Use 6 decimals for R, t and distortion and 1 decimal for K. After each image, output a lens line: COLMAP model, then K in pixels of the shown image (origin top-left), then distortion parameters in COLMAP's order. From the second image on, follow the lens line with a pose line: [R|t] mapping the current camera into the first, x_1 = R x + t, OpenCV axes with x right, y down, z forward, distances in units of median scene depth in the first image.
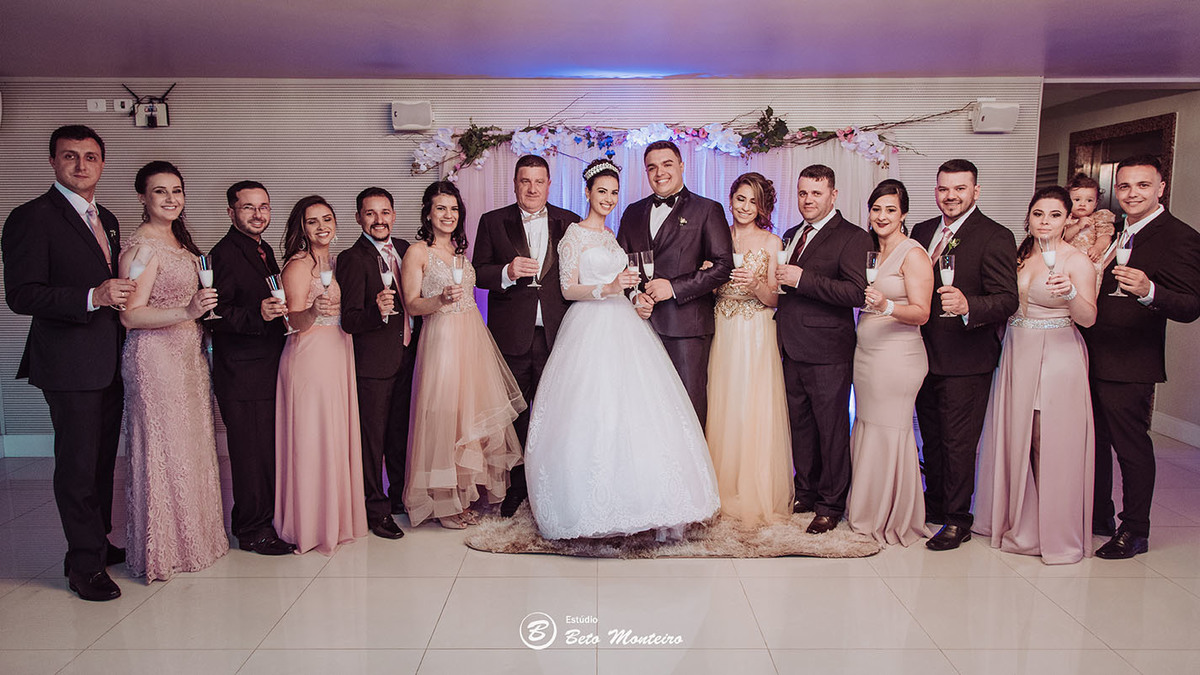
lens RADIAL K [[775.9, 0, 603.4], [0, 775.9, 328.8], [0, 0, 1]] dist [0.021885, 0.009052]
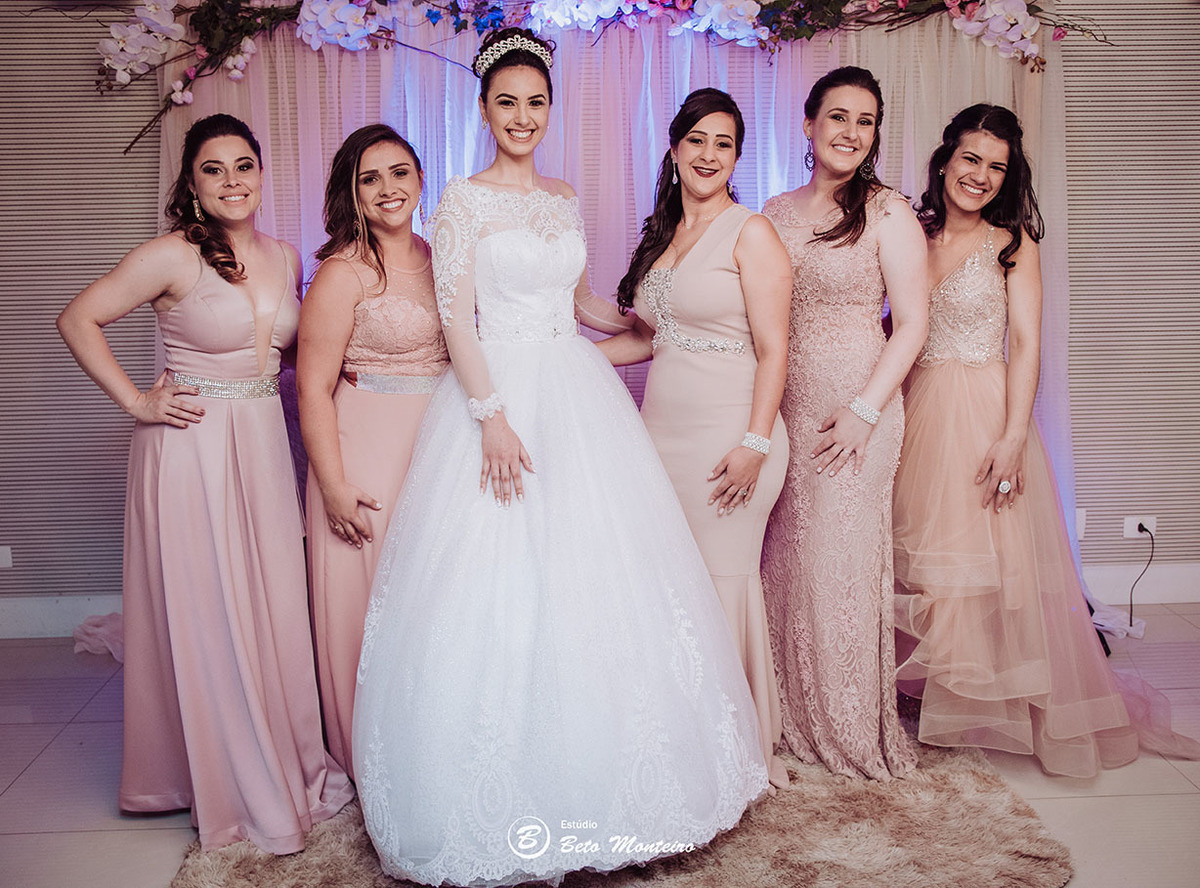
lens RADIAL K [[1118.6, 0, 595.0], [0, 1118.6, 438.4], [0, 0, 1]] dist [-0.020648, 0.000000]
pose [[0.999017, -0.020319, 0.039409, 0.036906], [0.016929, 0.996278, 0.084519, -0.032289], [-0.040979, -0.083769, 0.995642, 0.262636]]
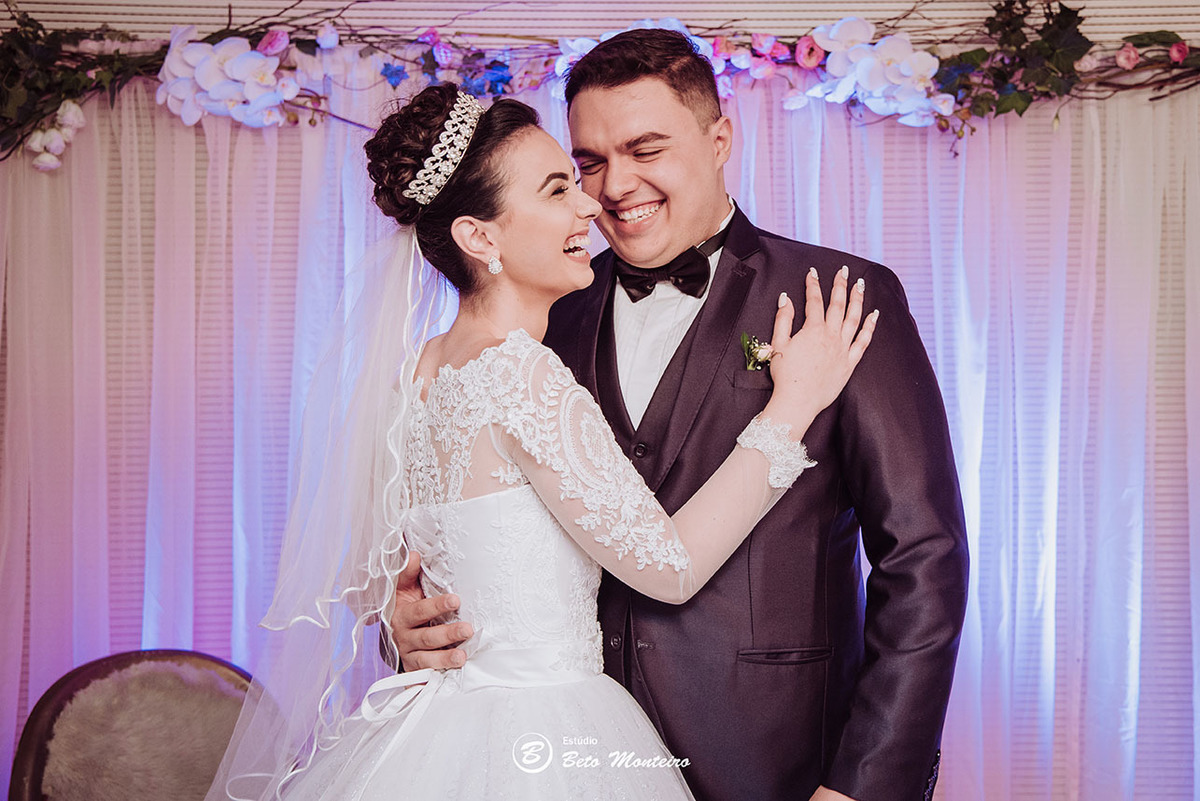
lens RADIAL K [[1651.7, 0, 658.7], [0, 1651.7, 362.8], [0, 0, 1]] dist [0.172234, 0.000000]
pose [[0.999016, -0.006764, 0.043827, 0.040301], [0.011828, 0.993138, -0.116348, -0.057078], [-0.042739, 0.116752, 0.992241, 0.372639]]
